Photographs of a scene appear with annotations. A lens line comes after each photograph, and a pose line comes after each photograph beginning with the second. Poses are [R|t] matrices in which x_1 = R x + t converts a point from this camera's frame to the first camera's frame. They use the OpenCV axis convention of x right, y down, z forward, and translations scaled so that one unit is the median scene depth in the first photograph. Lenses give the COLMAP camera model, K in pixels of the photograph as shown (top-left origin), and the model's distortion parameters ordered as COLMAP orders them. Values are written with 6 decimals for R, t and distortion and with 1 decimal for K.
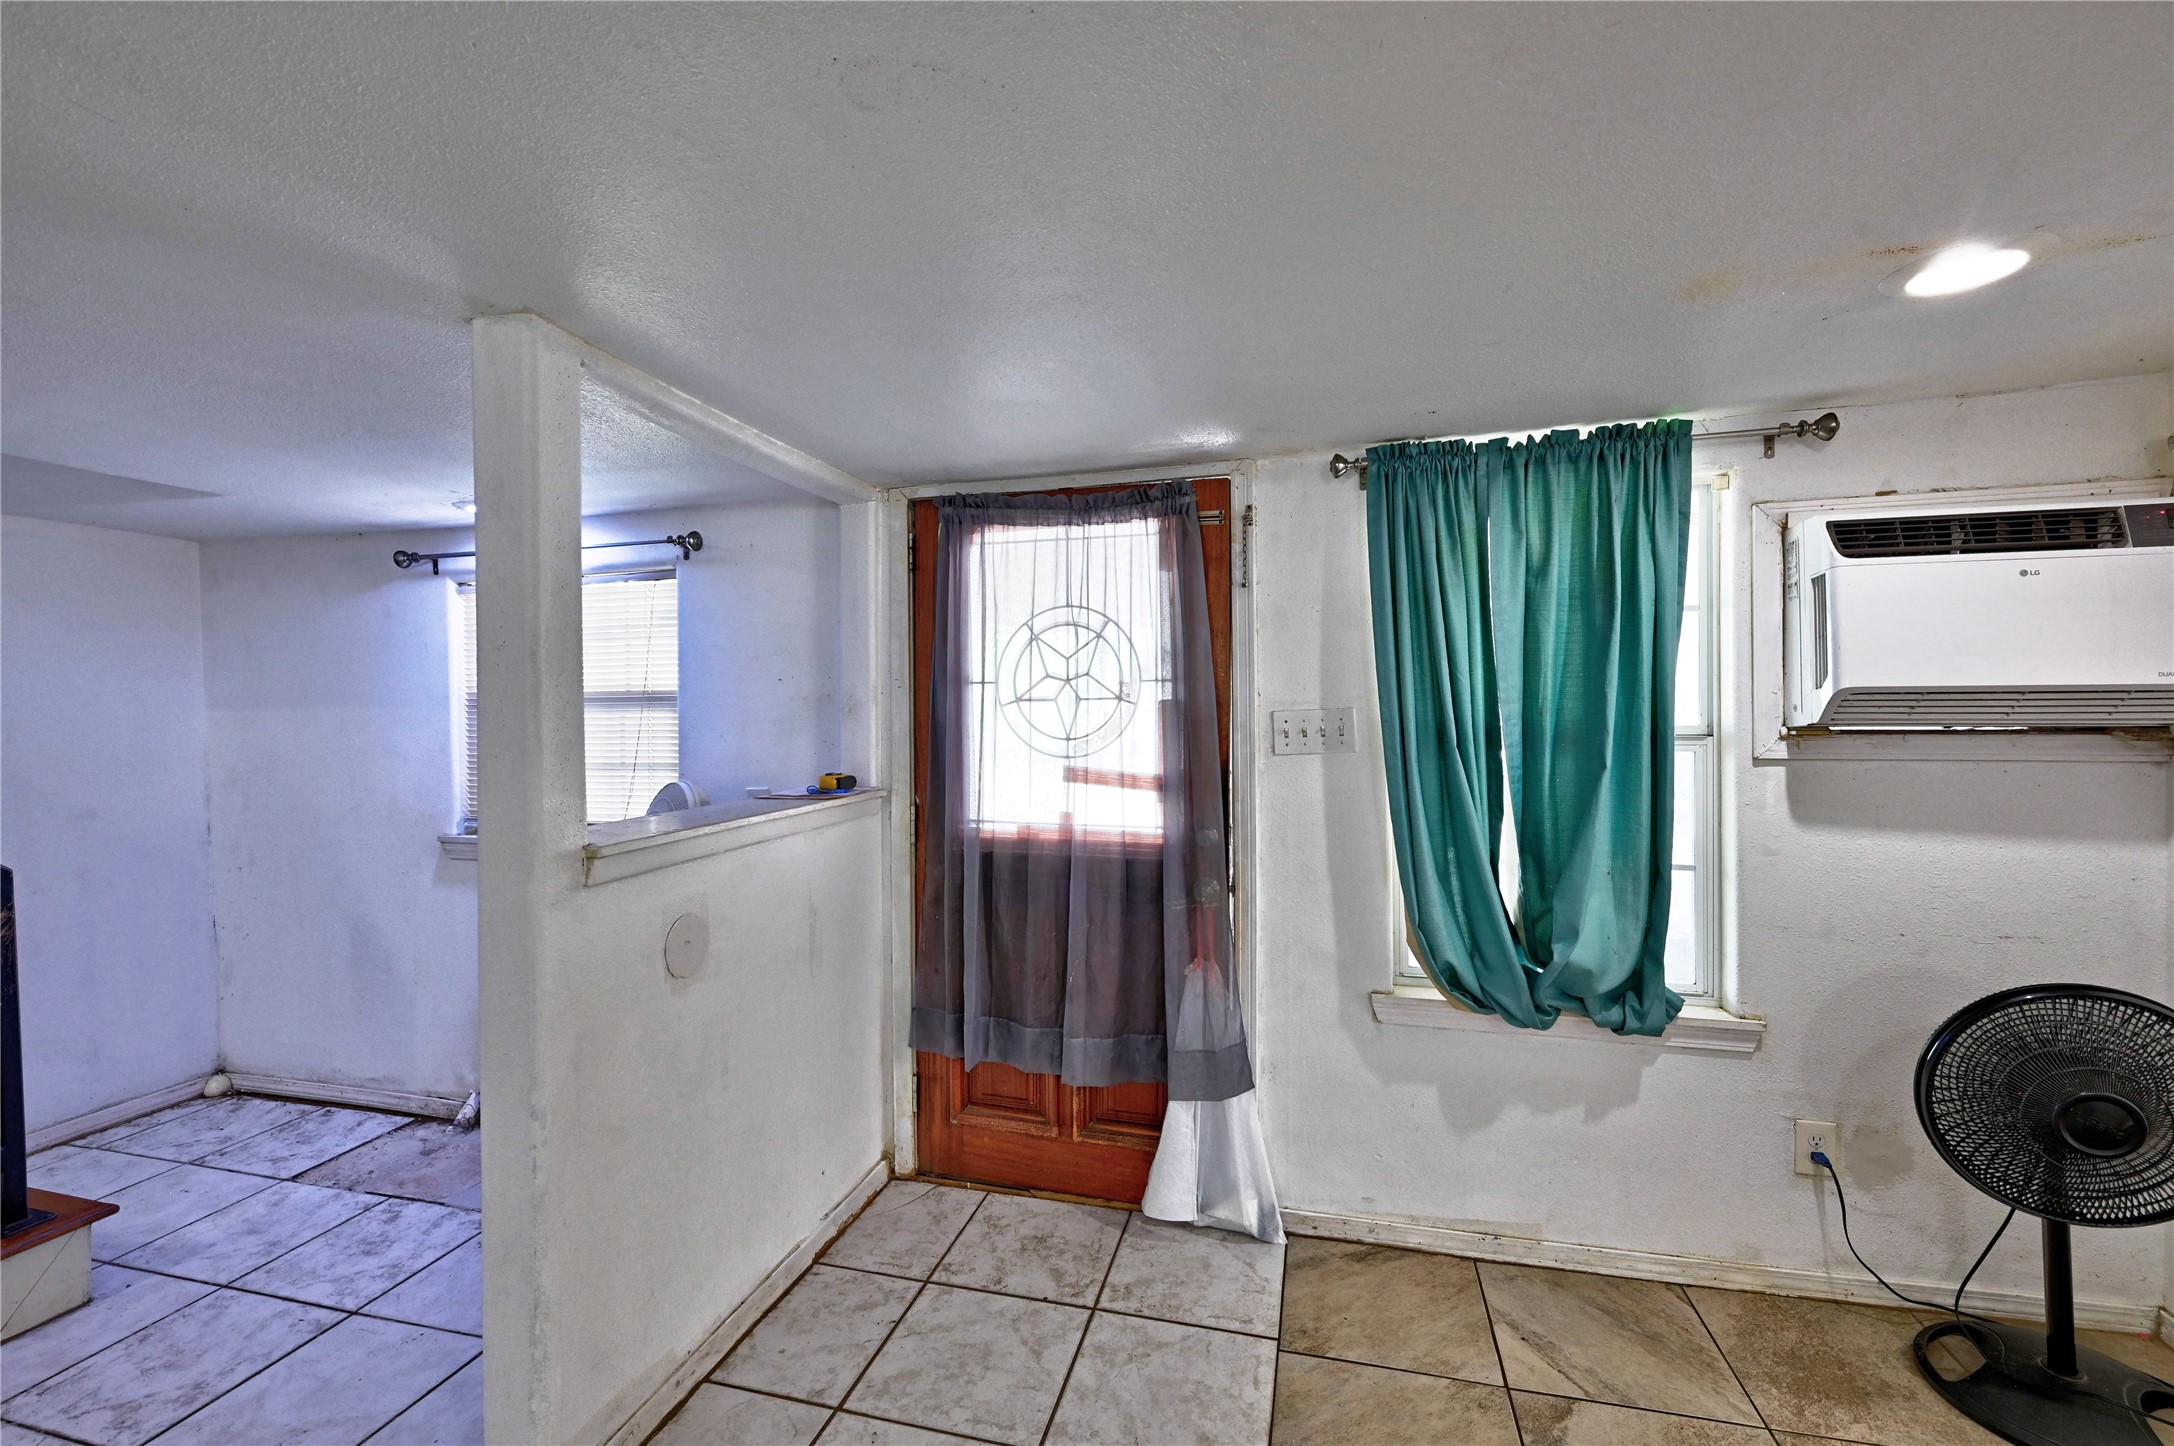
lens RADIAL K [[912.5, 0, 1077.8], [0, 912.5, 724.3], [0, 0, 1]] dist [-0.004144, 0.001639]
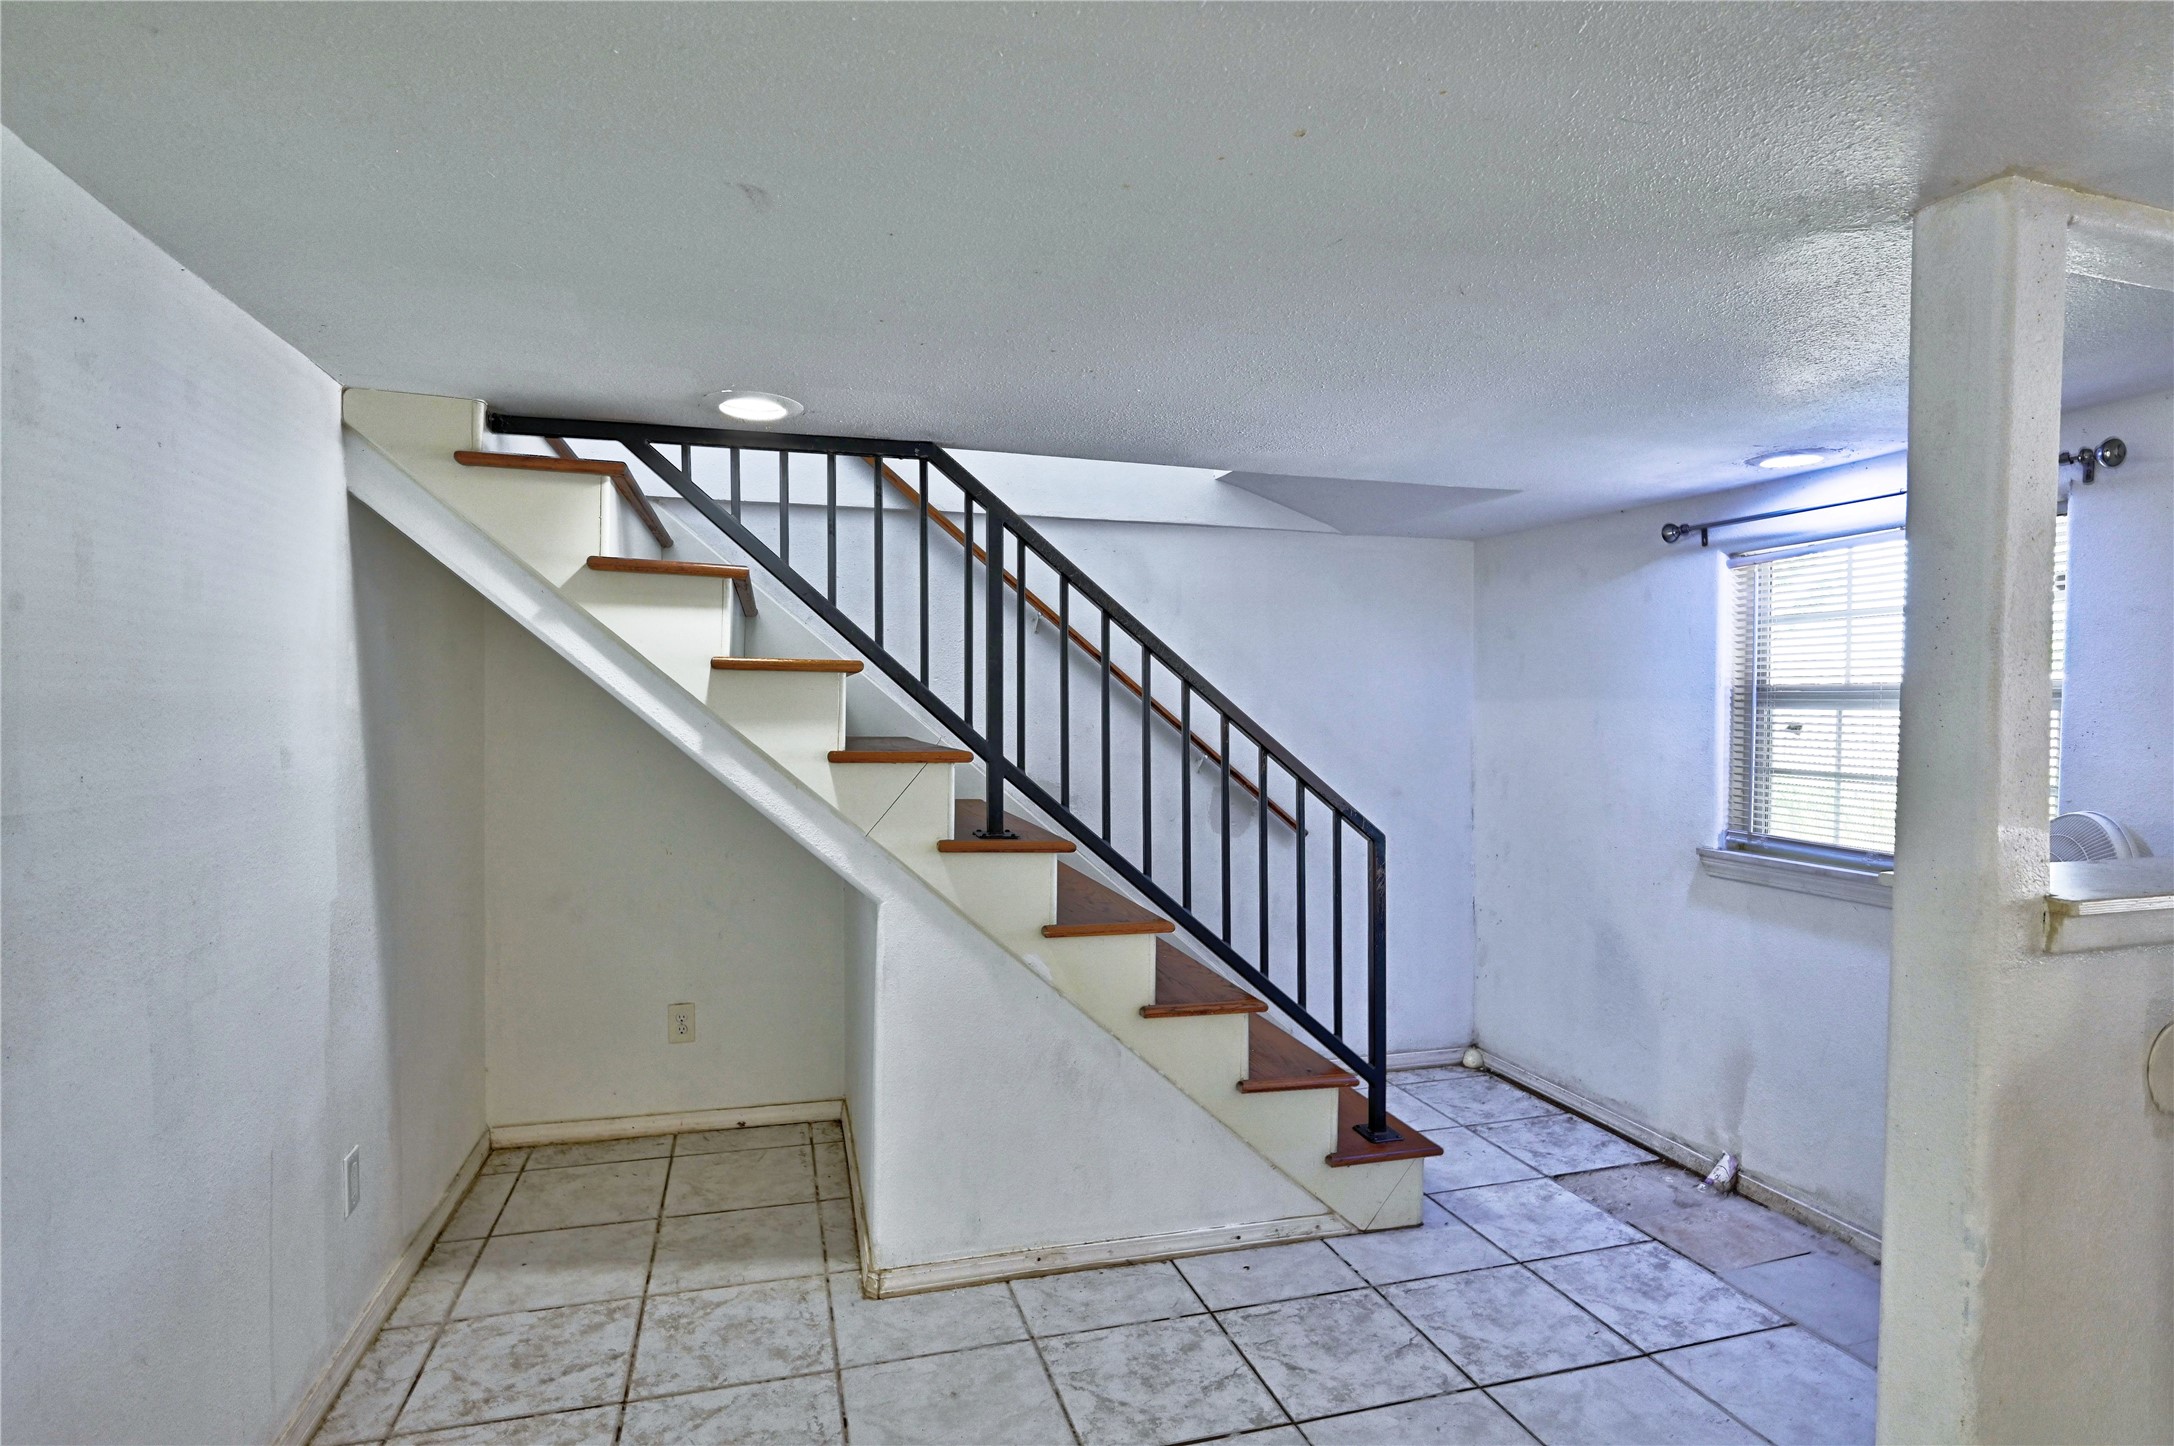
lens RADIAL K [[1116.9, 0, 1089.8], [0, 1116.9, 725.1], [0, 0, 1]] dist [0.001476, -0.000872]
pose [[0.520557, 0.027023, -0.853399, -0.123496], [-0.022767, 0.999583, 0.017765, -0.000126], [0.853524, 0.010182, 0.520955, -0.070184]]
